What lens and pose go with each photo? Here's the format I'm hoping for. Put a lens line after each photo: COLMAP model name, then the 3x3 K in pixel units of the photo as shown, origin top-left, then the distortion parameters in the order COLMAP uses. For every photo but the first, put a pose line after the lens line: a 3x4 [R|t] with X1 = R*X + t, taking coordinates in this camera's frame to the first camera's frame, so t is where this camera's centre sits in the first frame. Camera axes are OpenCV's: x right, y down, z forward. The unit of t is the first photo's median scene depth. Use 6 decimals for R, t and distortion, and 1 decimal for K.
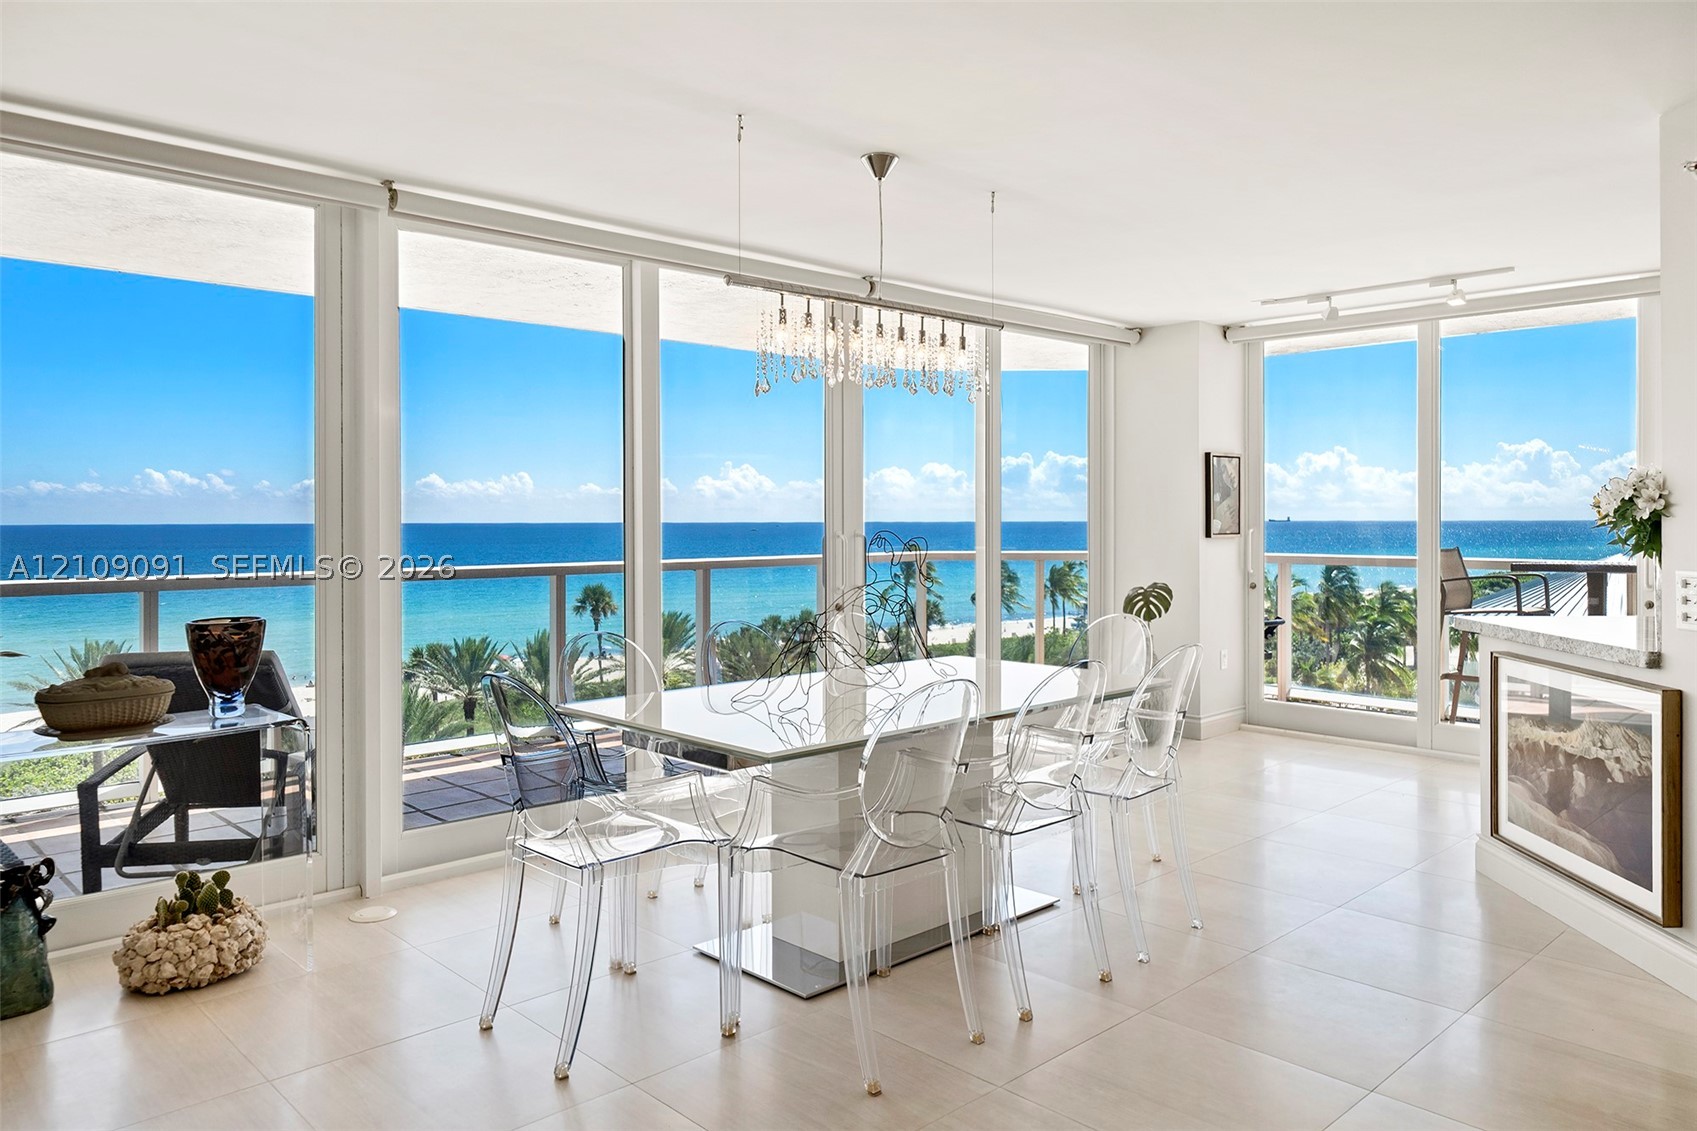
lens RADIAL K [[1111.8, 0, 821.7], [0, 1111.8, 513.1], [0, 0, 1]] dist [-0.012829, 0.001258]
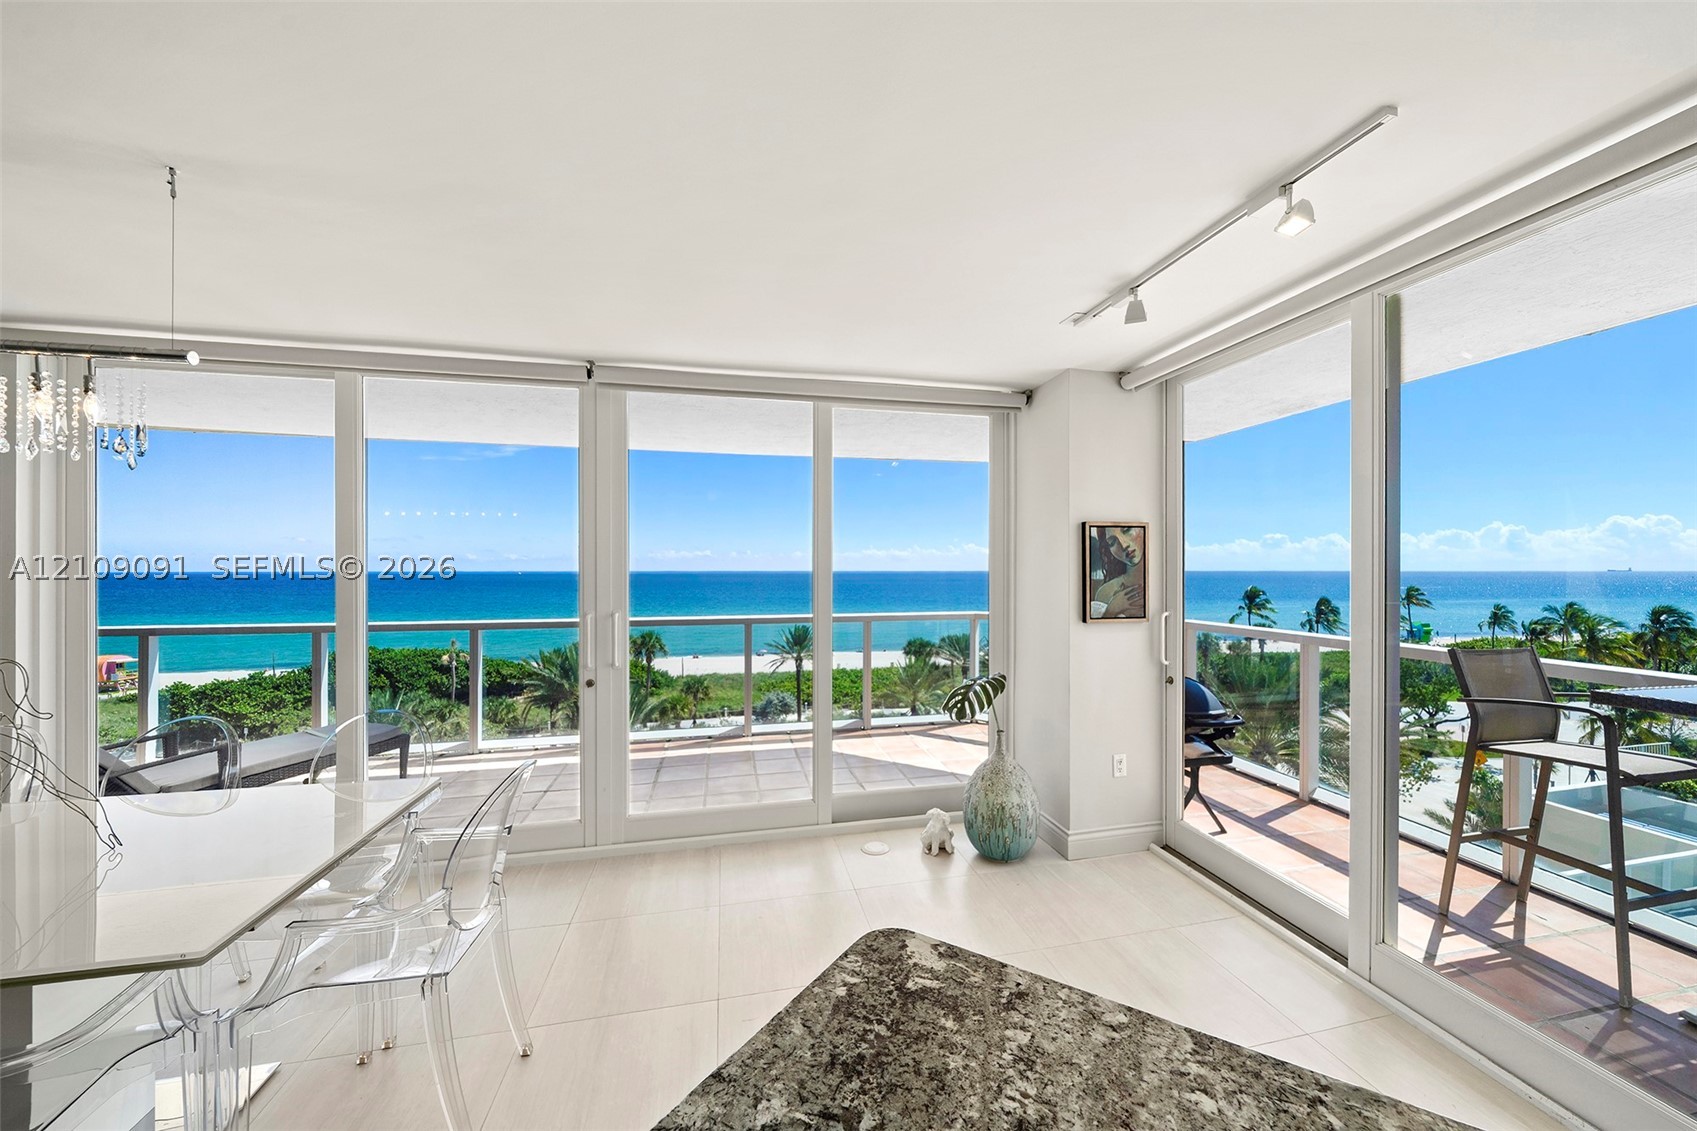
lens RADIAL K [[595.4, 0, 854.7], [0, 595.4, 556.8], [0, 0, 1]] dist [-0.000016, -0.000207]
pose [[0.870275, -0.002695, -0.492559, 0.531408], [-0.001487, 0.999966, -0.008099, -0.030443], [0.492564, 0.007781, 0.870242, 0.650045]]
